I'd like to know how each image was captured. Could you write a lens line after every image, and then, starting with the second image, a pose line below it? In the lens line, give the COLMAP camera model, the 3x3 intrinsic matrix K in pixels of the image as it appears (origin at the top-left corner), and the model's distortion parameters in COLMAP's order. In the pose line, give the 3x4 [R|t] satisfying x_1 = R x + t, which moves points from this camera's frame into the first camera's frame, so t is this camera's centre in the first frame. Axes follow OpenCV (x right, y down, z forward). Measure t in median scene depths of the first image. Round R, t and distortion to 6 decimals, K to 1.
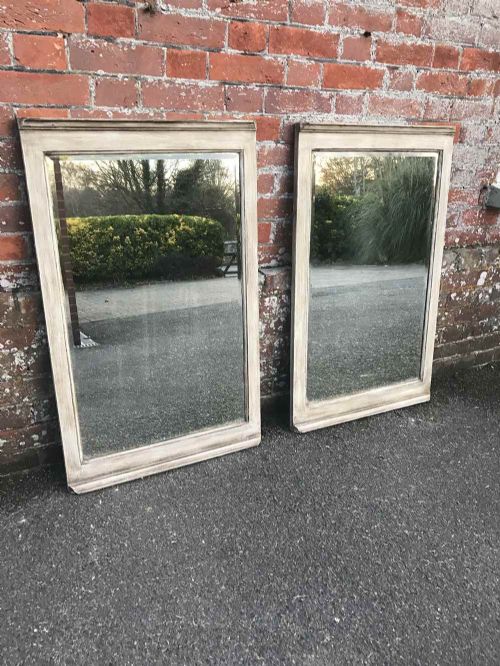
lens RADIAL K [[527.5, 0, 245.3], [0, 527.5, 310.5], [0, 0, 1]] dist [0.014639, 0.002080]
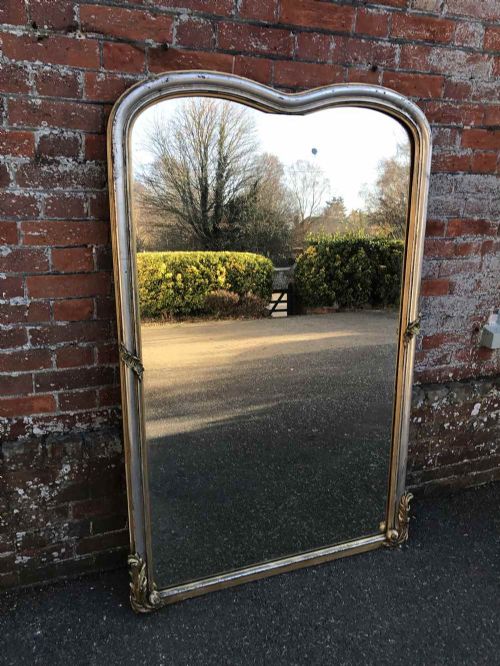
lens RADIAL K [[527.5, 0, 257.9], [0, 527.5, 302.3], [0, 0, 1]] dist [0.014639, 0.002080]
pose [[0.994761, 0.040712, -0.093774, 0.129917], [-0.045513, 0.997730, -0.049640, -0.262809], [0.091540, 0.053648, 0.994355, -0.150545]]
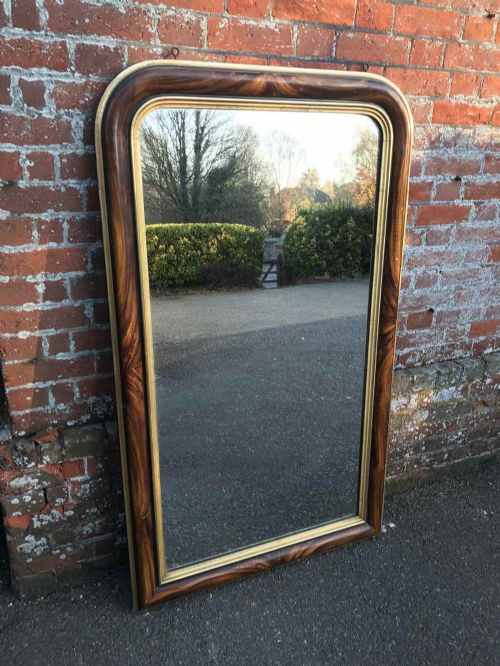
lens RADIAL K [[527.5, 0, 248.1], [0, 527.5, 301.5], [0, 0, 1]] dist [0.014639, 0.002080]
pose [[0.998400, 0.022974, -0.051675, -0.138646], [-0.023117, 0.999730, -0.002170, -0.245125], [0.051611, 0.003361, 0.998662, -0.118336]]
